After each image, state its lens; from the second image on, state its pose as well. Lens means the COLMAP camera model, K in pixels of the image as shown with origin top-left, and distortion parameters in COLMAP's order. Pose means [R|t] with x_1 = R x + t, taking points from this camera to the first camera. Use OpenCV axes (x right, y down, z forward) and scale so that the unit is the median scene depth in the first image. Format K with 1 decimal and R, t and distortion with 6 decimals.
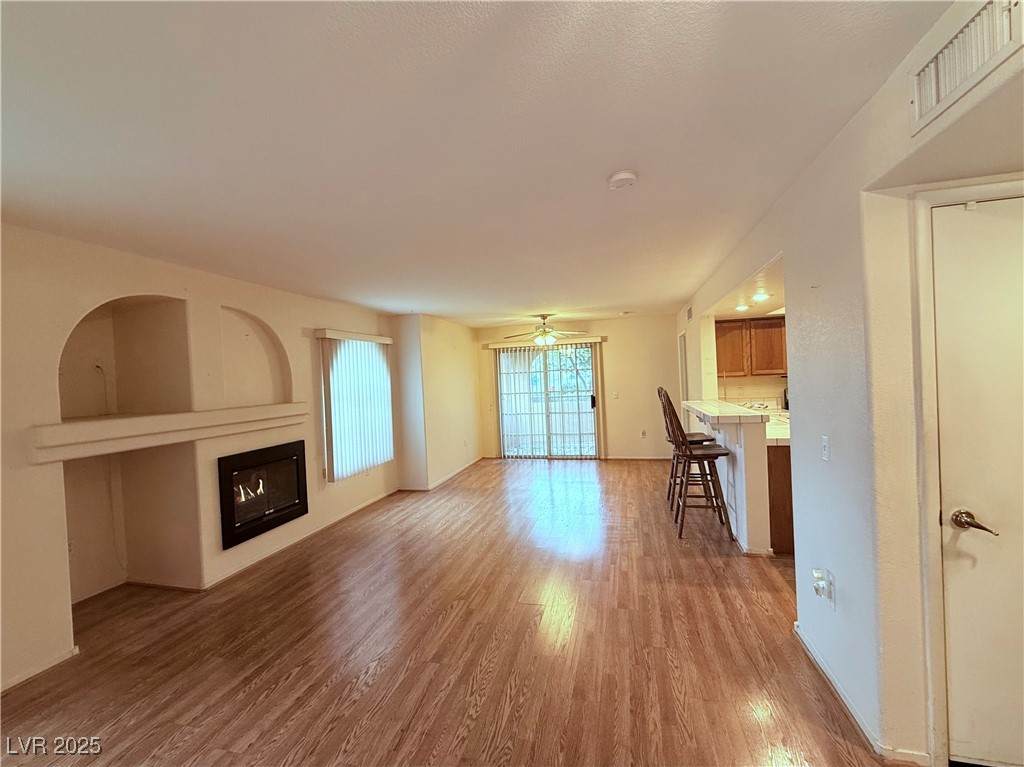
lens RADIAL K [[436.0, 0, 508.8], [0, 436.0, 386.4], [0, 0, 1]] dist [0.000430, 0.000147]
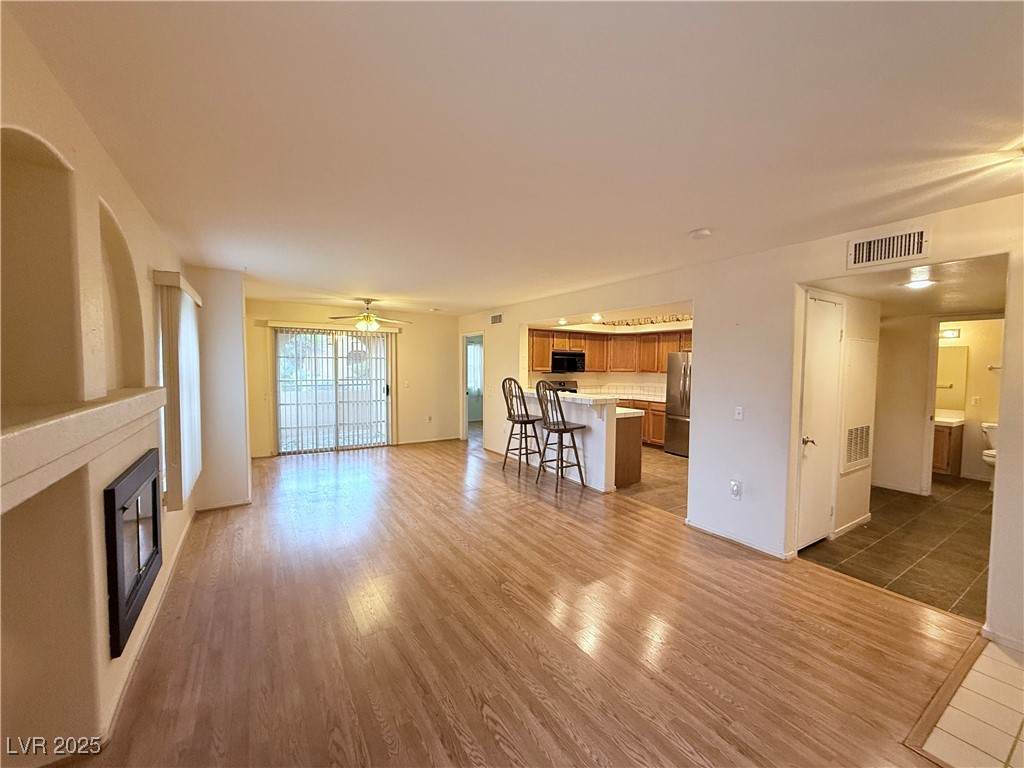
lens RADIAL K [[405.0, 0, 505.9], [0, 405.0, 389.8], [0, 0, 1]] dist [0.001300, 0.000249]
pose [[0.686692, 0.006529, 0.726919, -0.563136], [-0.027345, 0.999484, 0.016855, 0.018438], [-0.726434, -0.031452, 0.686516, 0.259650]]
